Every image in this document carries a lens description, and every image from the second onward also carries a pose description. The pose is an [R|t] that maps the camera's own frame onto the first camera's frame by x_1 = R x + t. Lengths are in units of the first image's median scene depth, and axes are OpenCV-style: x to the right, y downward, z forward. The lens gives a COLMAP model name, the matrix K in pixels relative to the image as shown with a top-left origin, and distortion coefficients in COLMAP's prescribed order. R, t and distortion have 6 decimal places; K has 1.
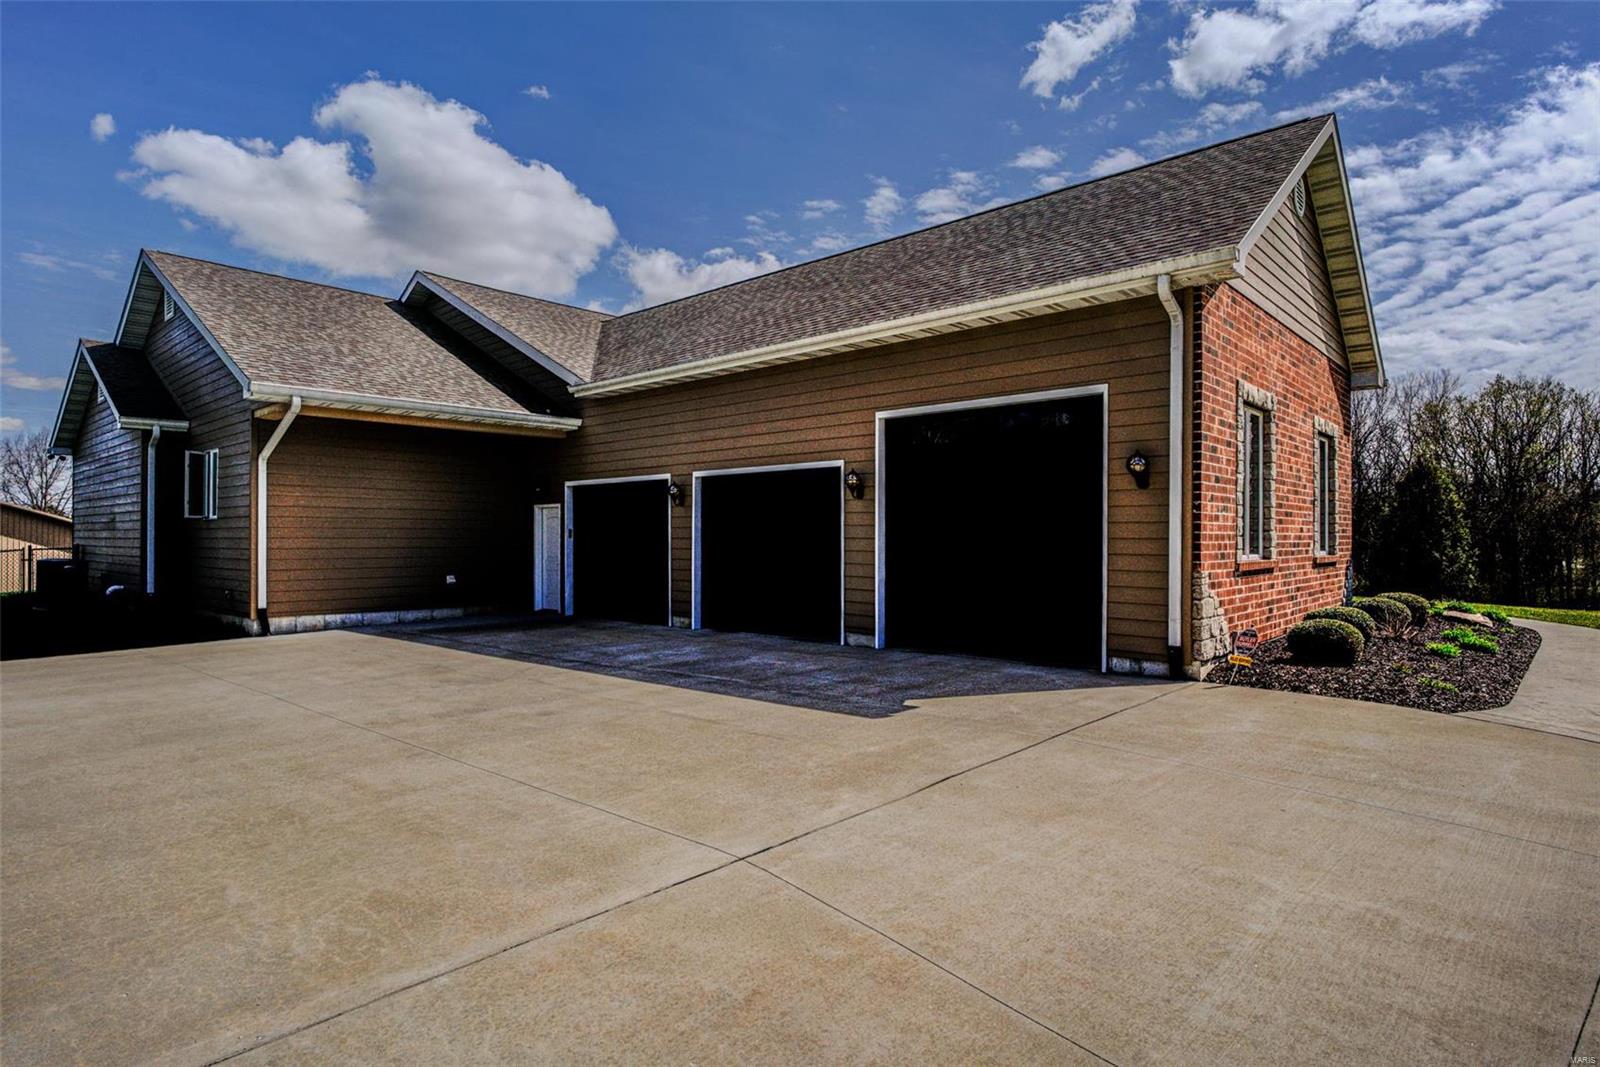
lens RADIAL K [[857.9, 0, 789.1], [0, 857.9, 534.3], [0, 0, 1]] dist [-0.000060, 0.000735]
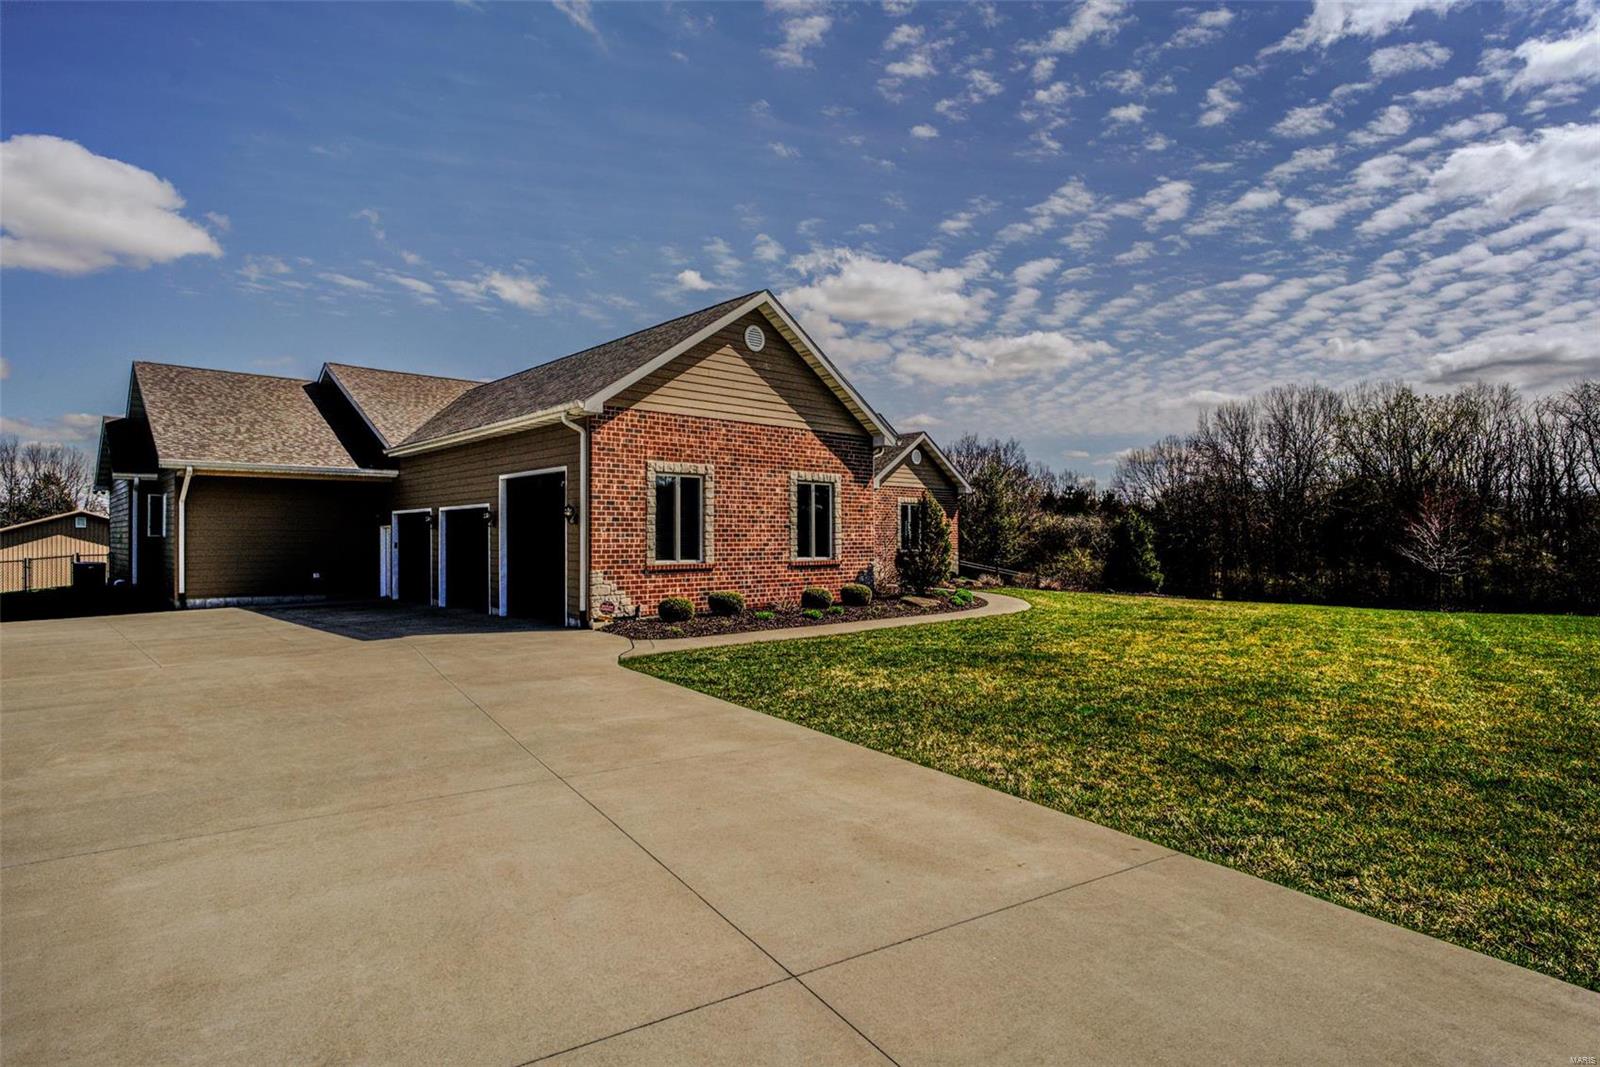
lens RADIAL K [[857.9, 0, 811.6], [0, 857.9, 535.6], [0, 0, 1]] dist [-0.000060, 0.000735]
pose [[0.996173, -0.002499, -0.087367, 0.698847], [0.002392, 0.999996, -0.001323, -0.016940], [0.087370, 0.001109, 0.996175, -0.504182]]
